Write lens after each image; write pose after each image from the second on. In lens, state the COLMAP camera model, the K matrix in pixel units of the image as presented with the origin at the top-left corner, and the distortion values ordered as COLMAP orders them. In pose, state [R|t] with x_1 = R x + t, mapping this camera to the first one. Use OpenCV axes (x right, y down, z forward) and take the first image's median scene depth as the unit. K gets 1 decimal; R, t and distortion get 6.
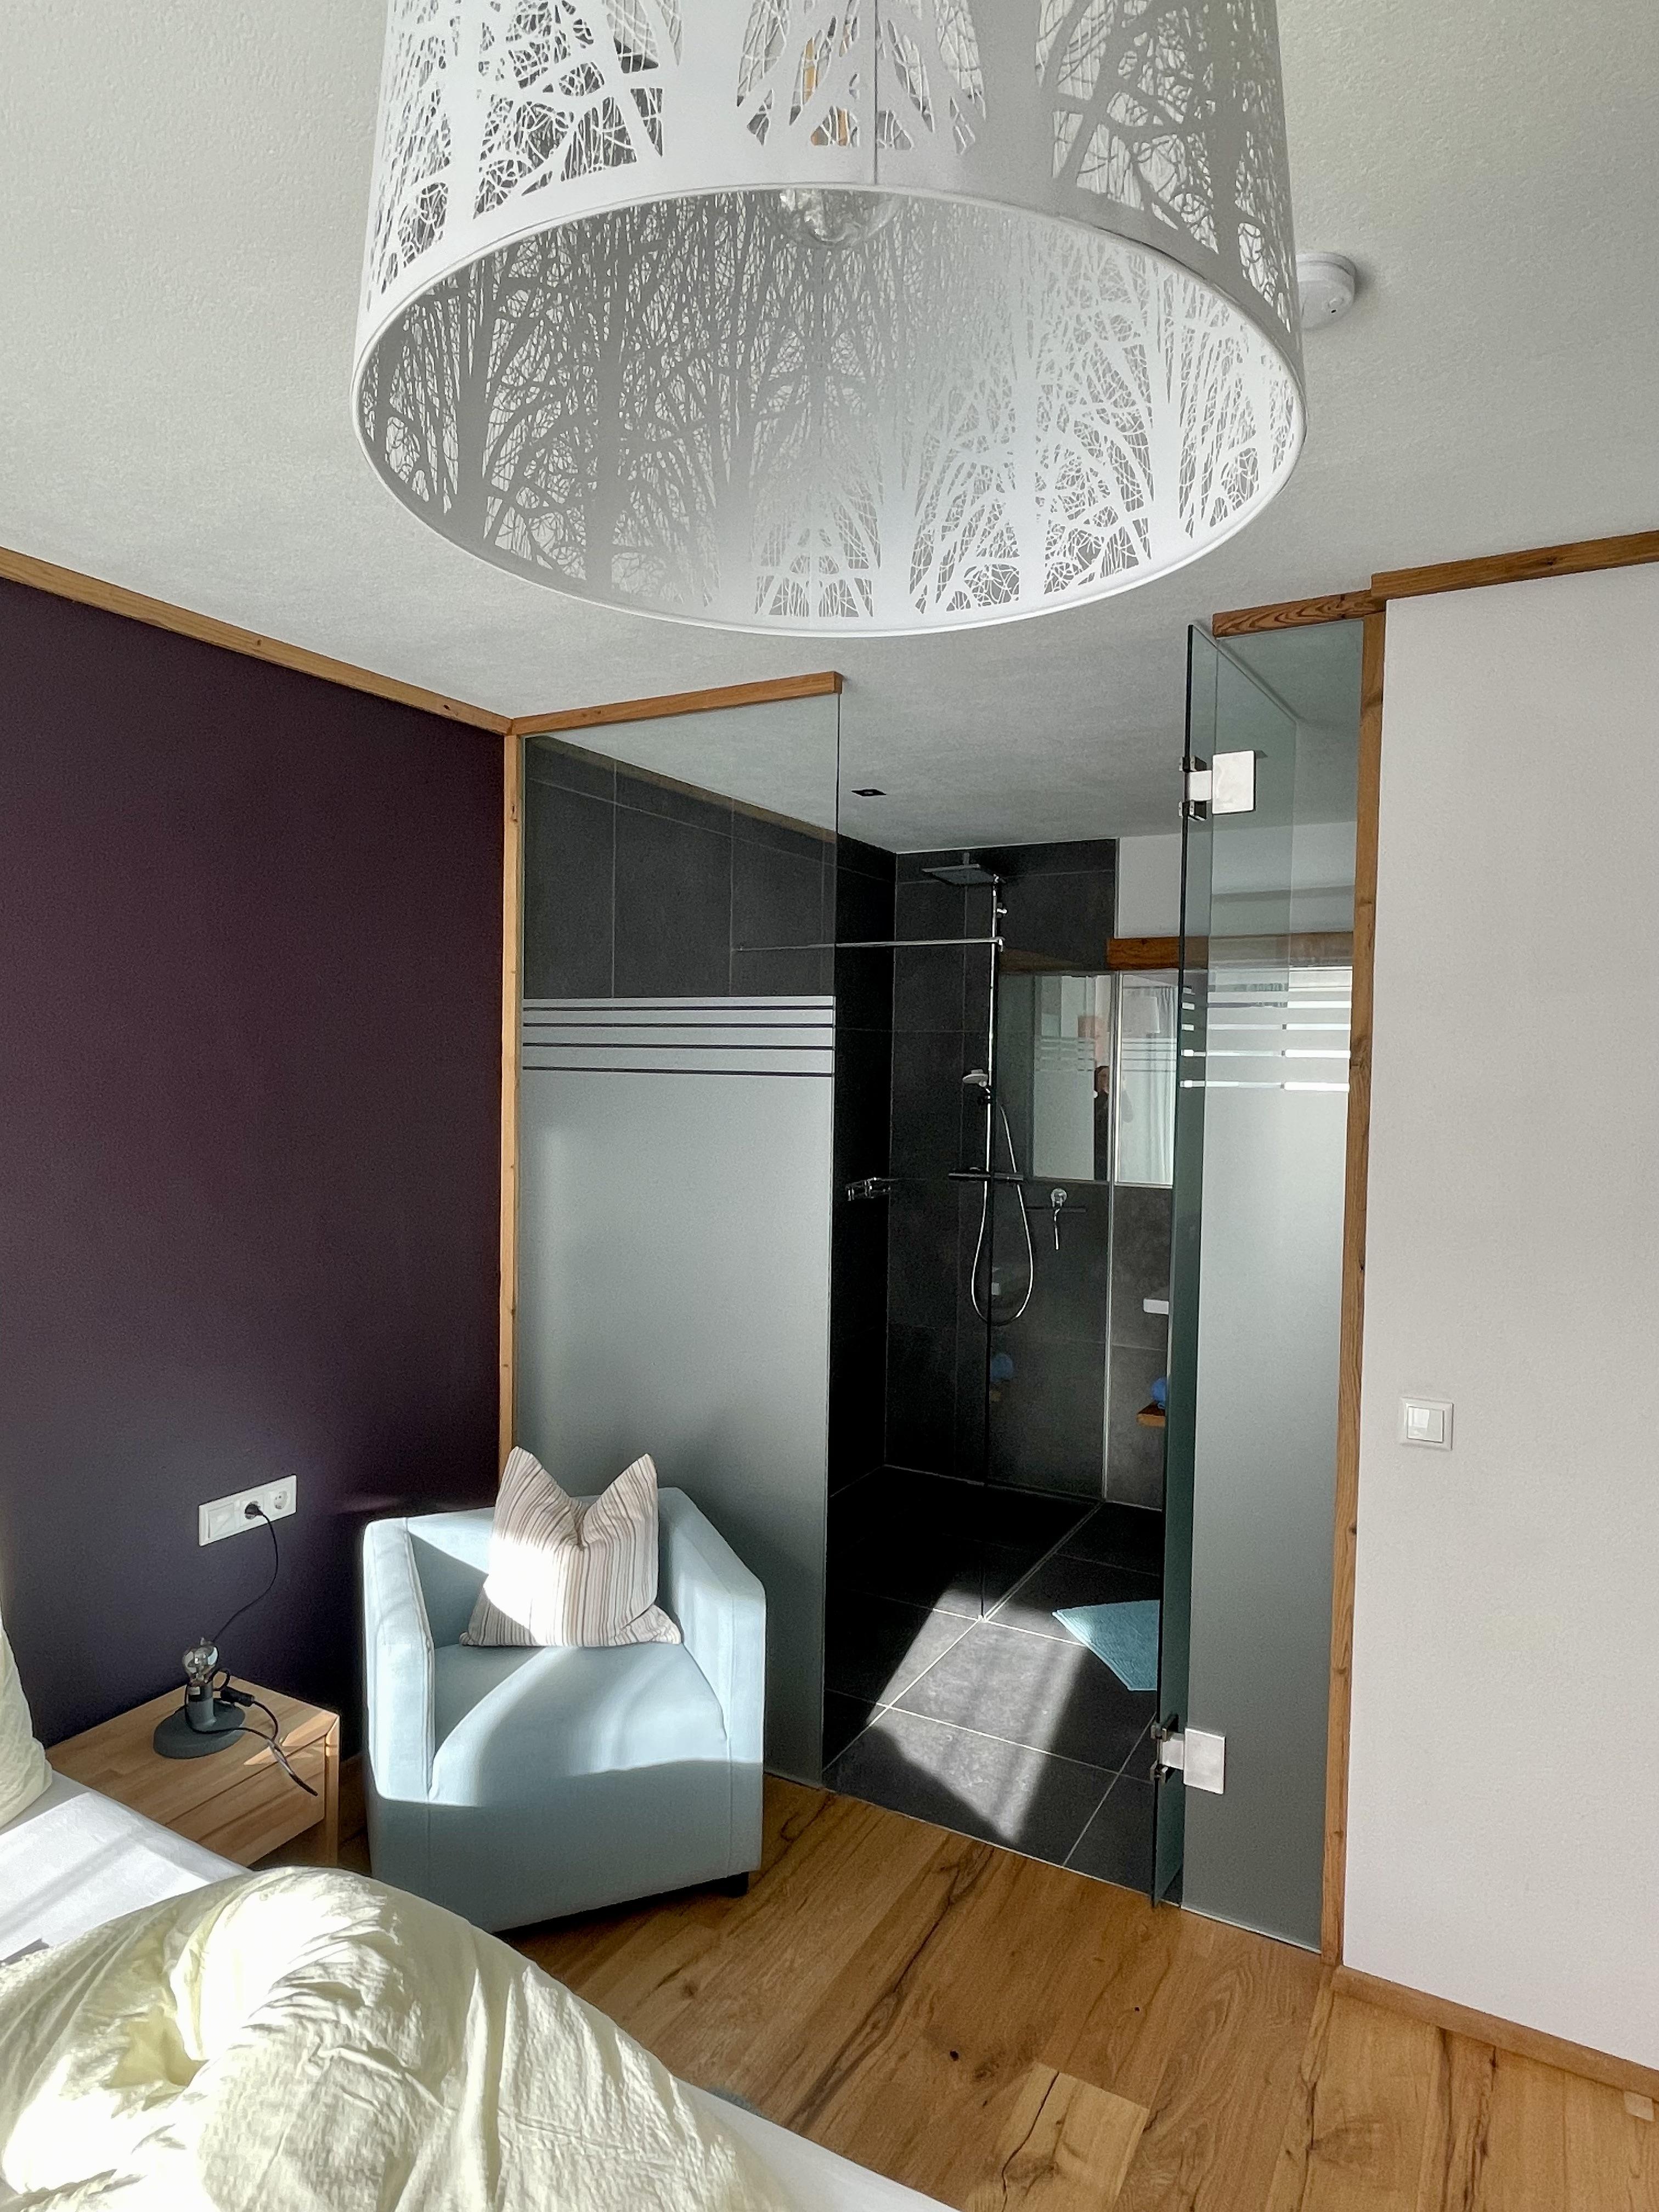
lens RADIAL K [[1291.4, 0, 830.3], [0, 1291.4, 1105.0], [0, 0, 1]] dist [-0.000494, -0.000222]
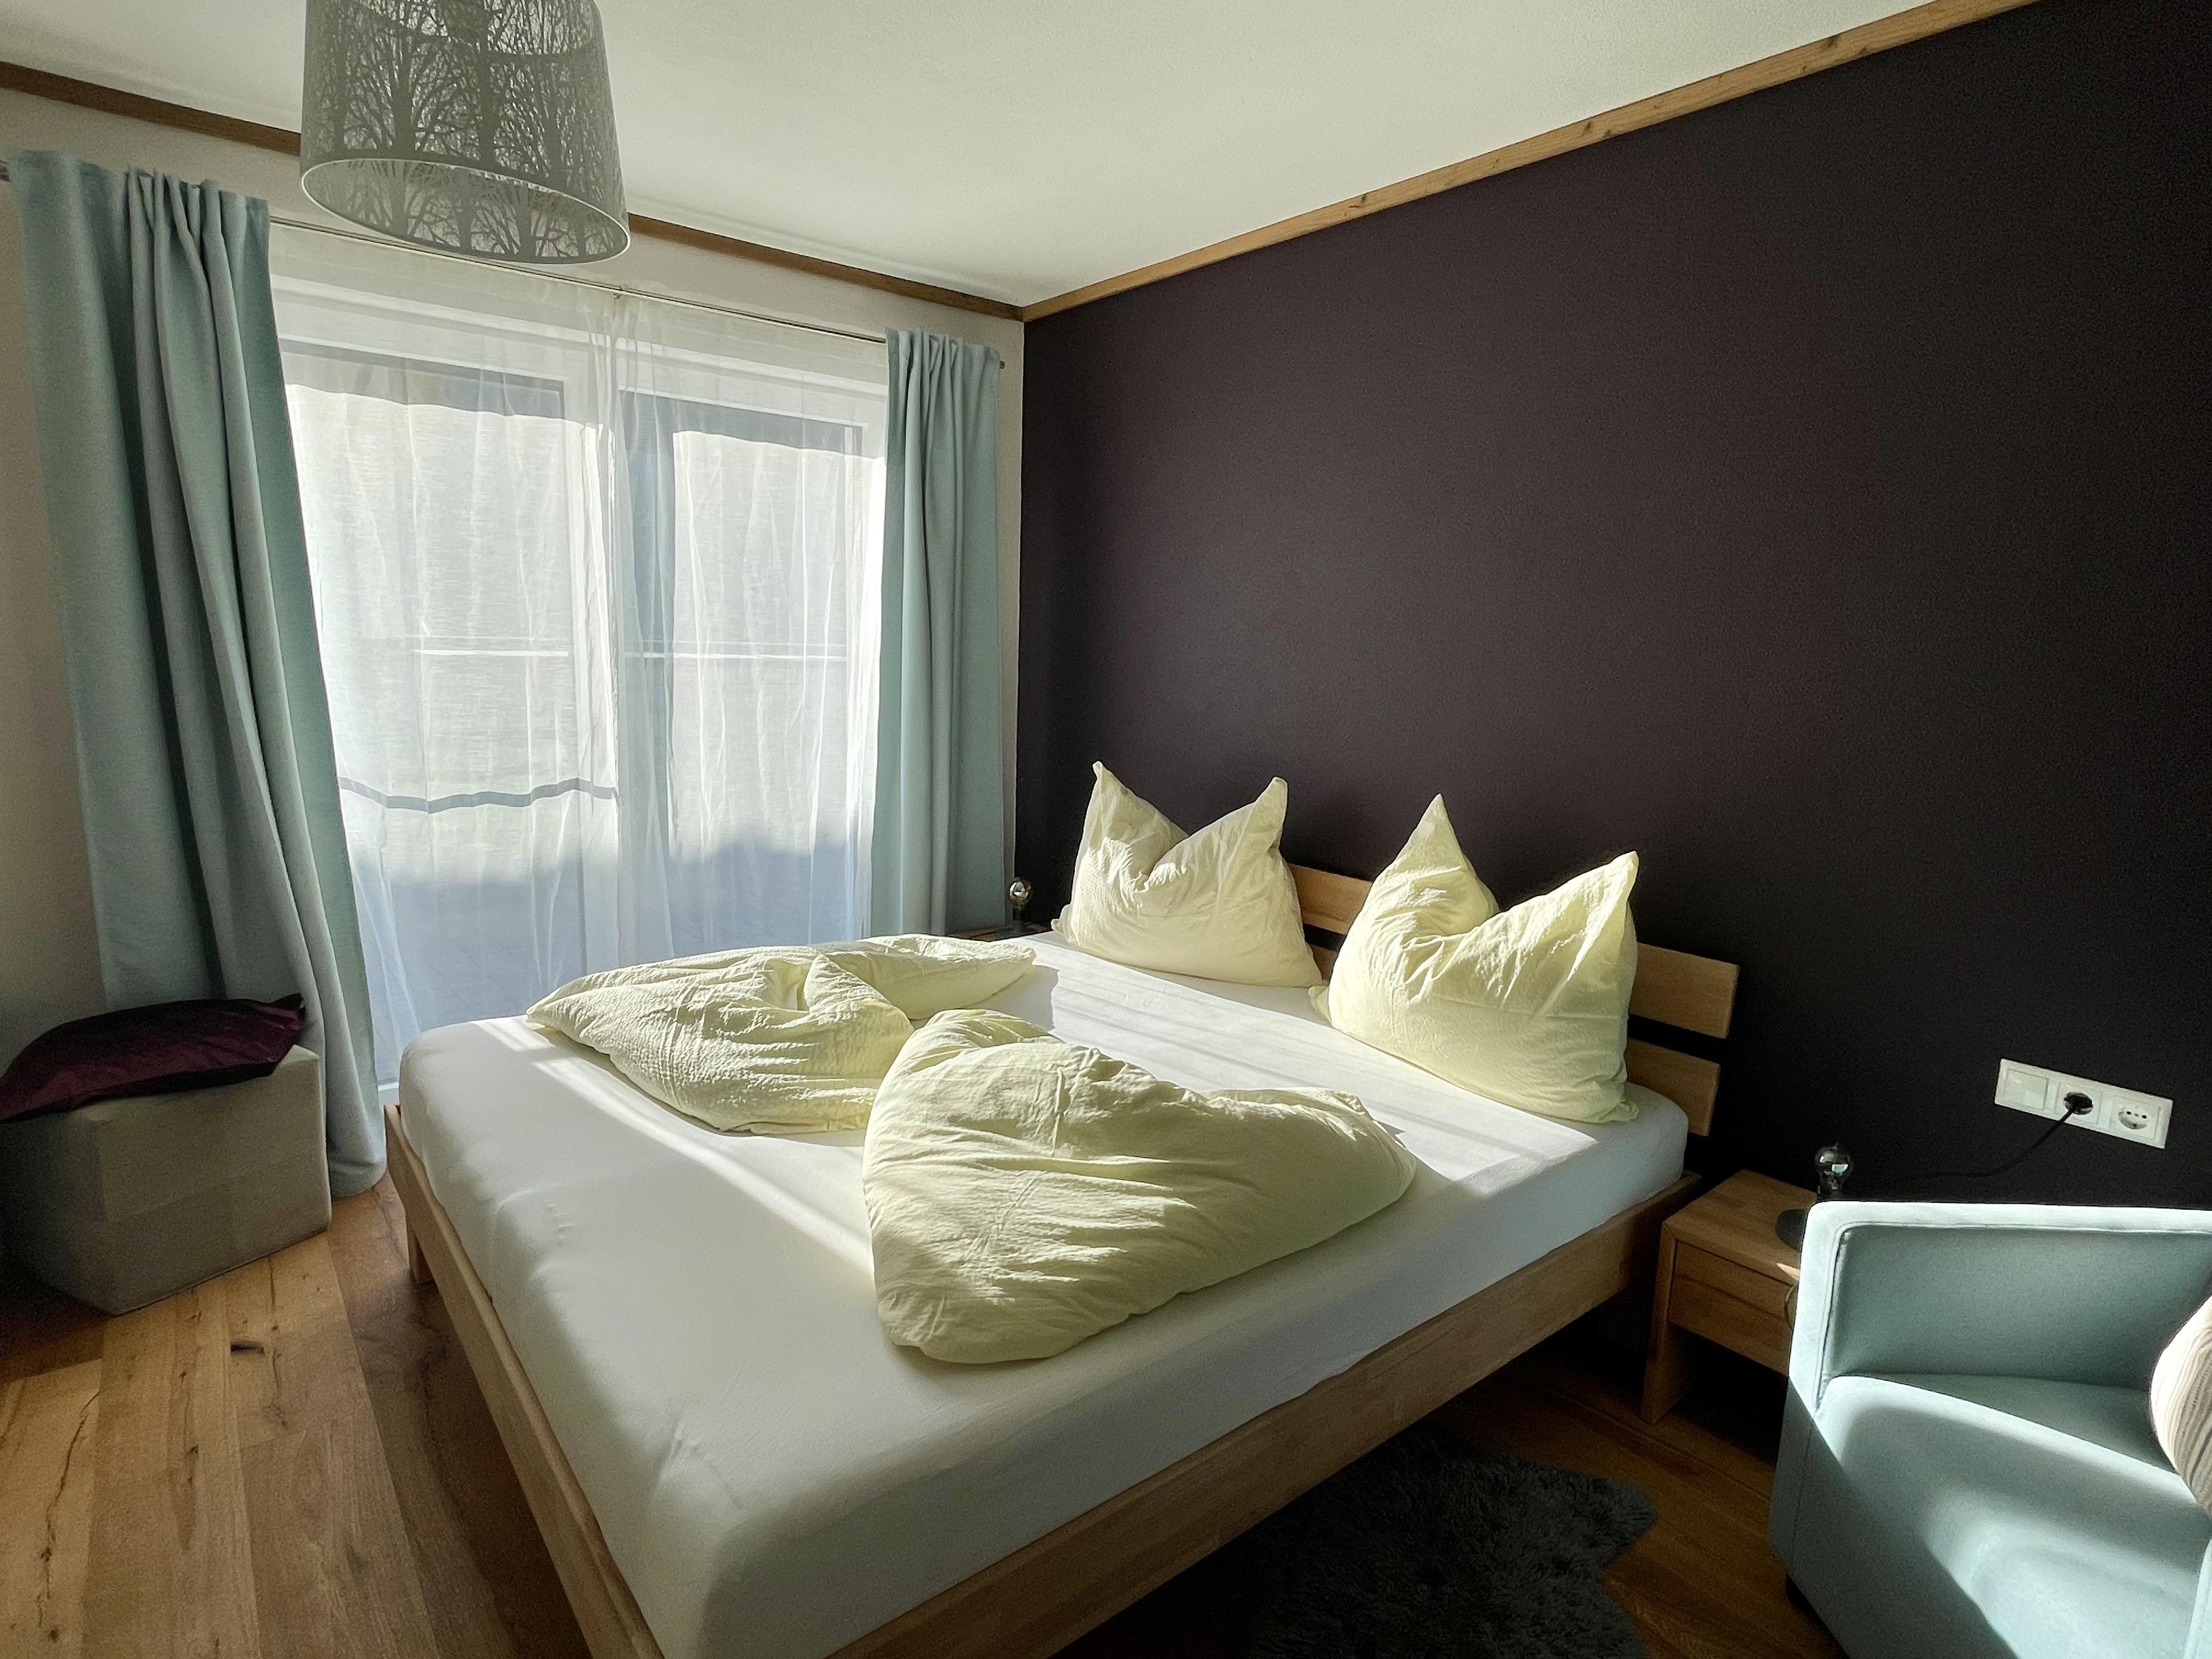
lens RADIAL K [[1162.8, 0, 1107.3], [0, 1162.8, 830.8], [0, 0, 1]] dist [-0.000660, -0.000011]
pose [[-0.371288, 0.127936, -0.919662, 0.895507], [-0.075849, 0.982973, 0.167365, 0.163926], [0.925415, 0.131896, -0.355262, 1.486934]]
